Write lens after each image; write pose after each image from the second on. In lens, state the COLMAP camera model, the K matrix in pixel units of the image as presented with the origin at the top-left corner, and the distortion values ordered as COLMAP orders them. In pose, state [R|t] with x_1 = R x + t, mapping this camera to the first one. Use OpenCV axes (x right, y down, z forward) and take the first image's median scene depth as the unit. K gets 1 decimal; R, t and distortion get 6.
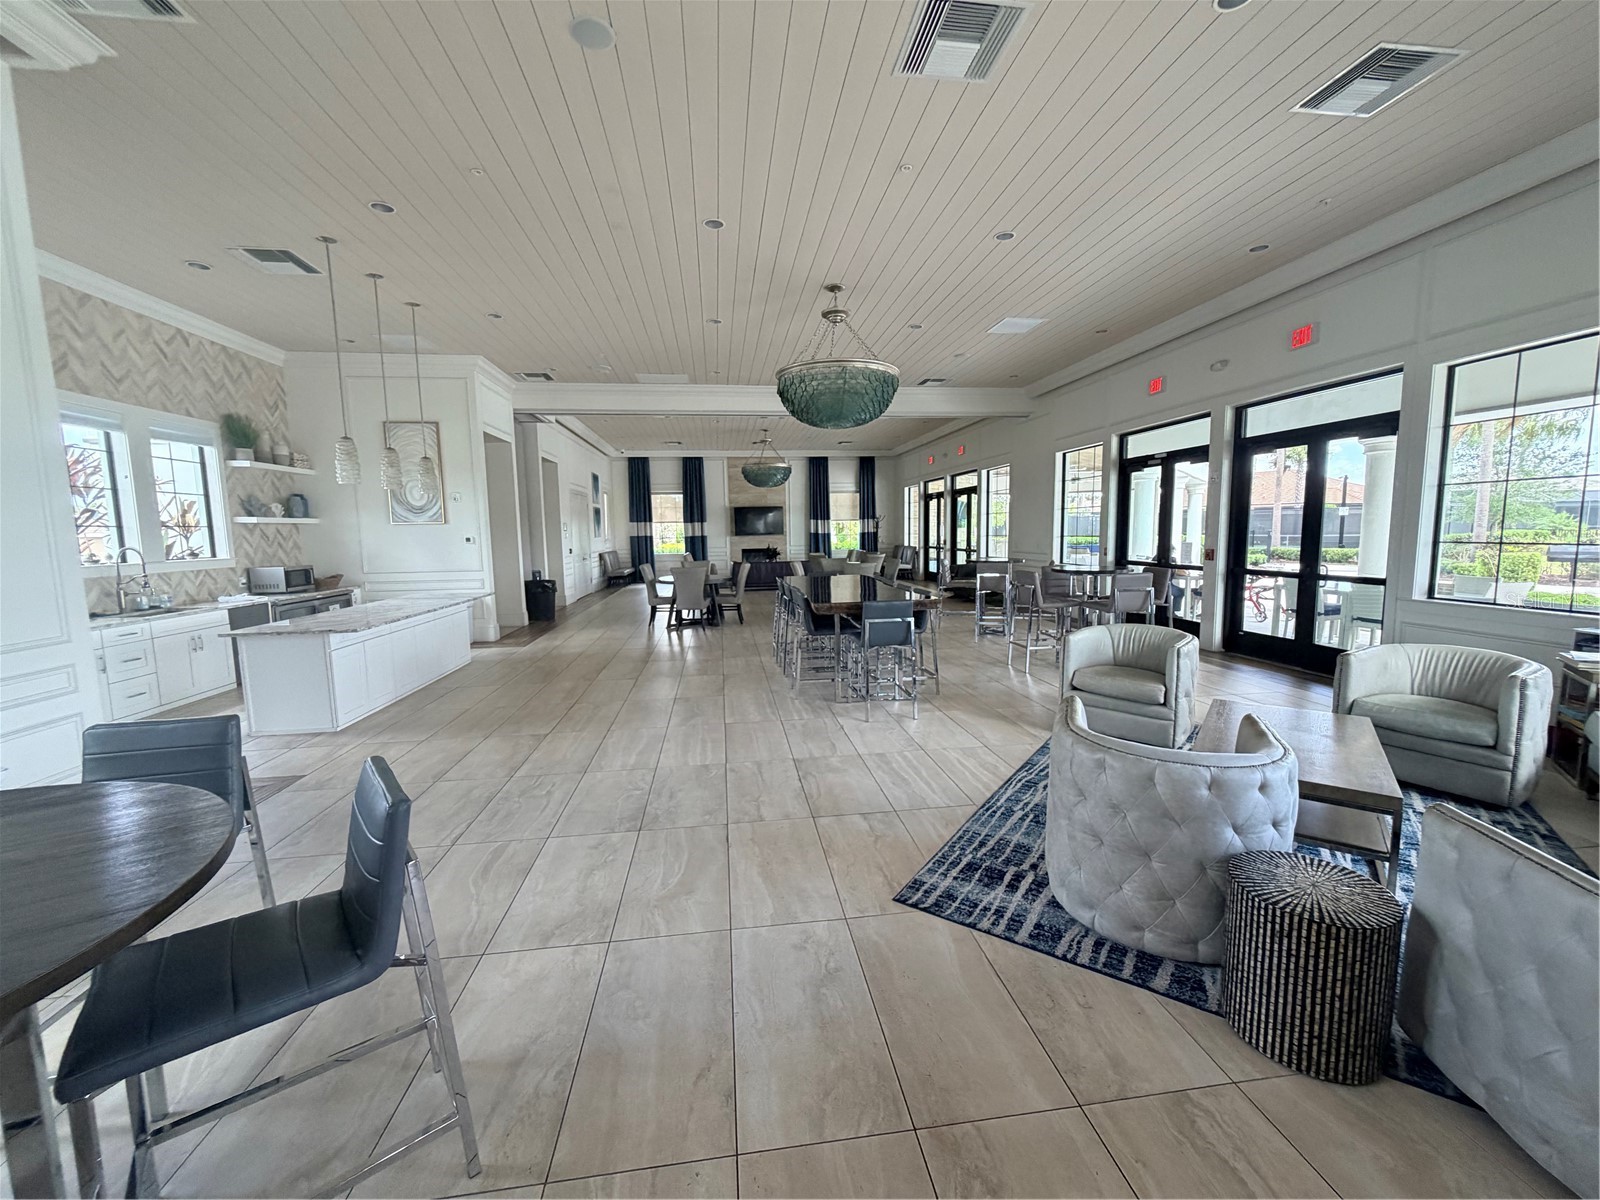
lens RADIAL K [[642.1, 0, 802.3], [0, 642.1, 600.0], [0, 0, 1]] dist [0.002420, 0.001585]
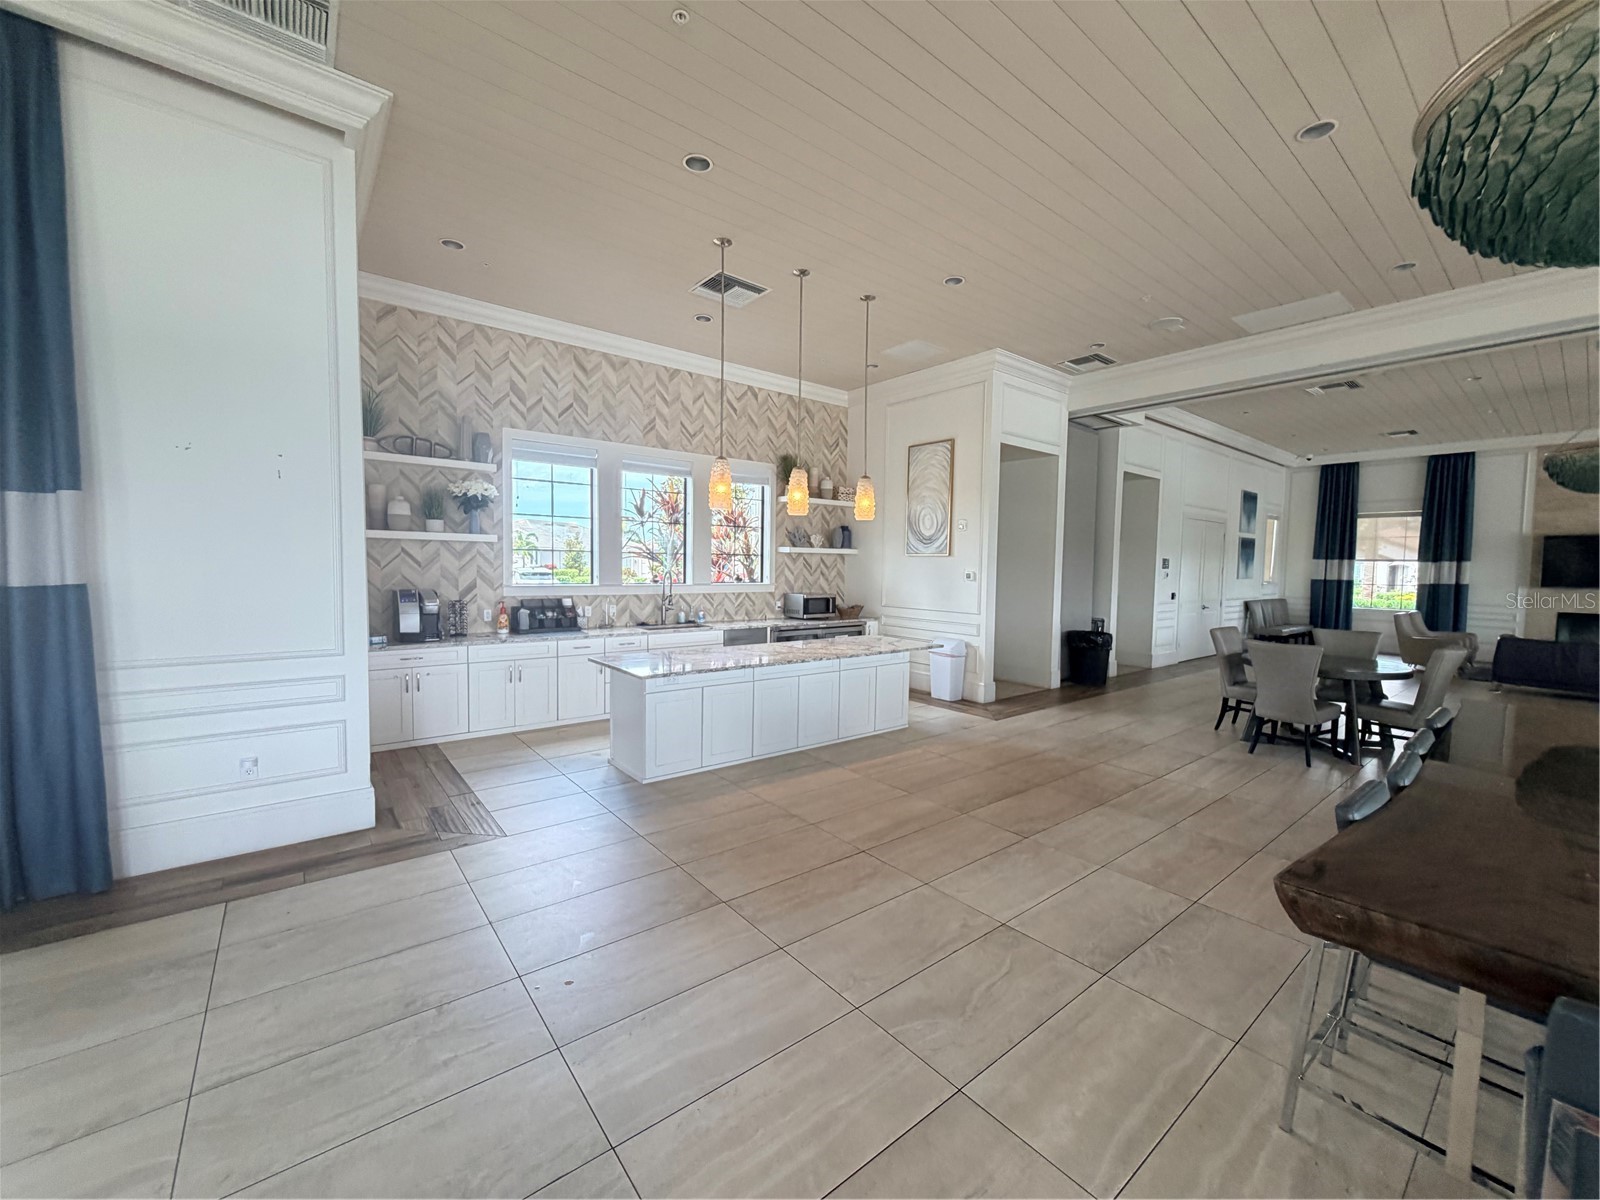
lens RADIAL K [[642.1, 0, 803.2], [0, 642.1, 598.3], [0, 0, 1]] dist [0.002420, 0.001585]
pose [[0.522599, 0.071252, -0.849596, 0.081929], [-0.117958, 0.992961, 0.010718, -0.054393], [0.844379, 0.094616, 0.527325, 0.432525]]
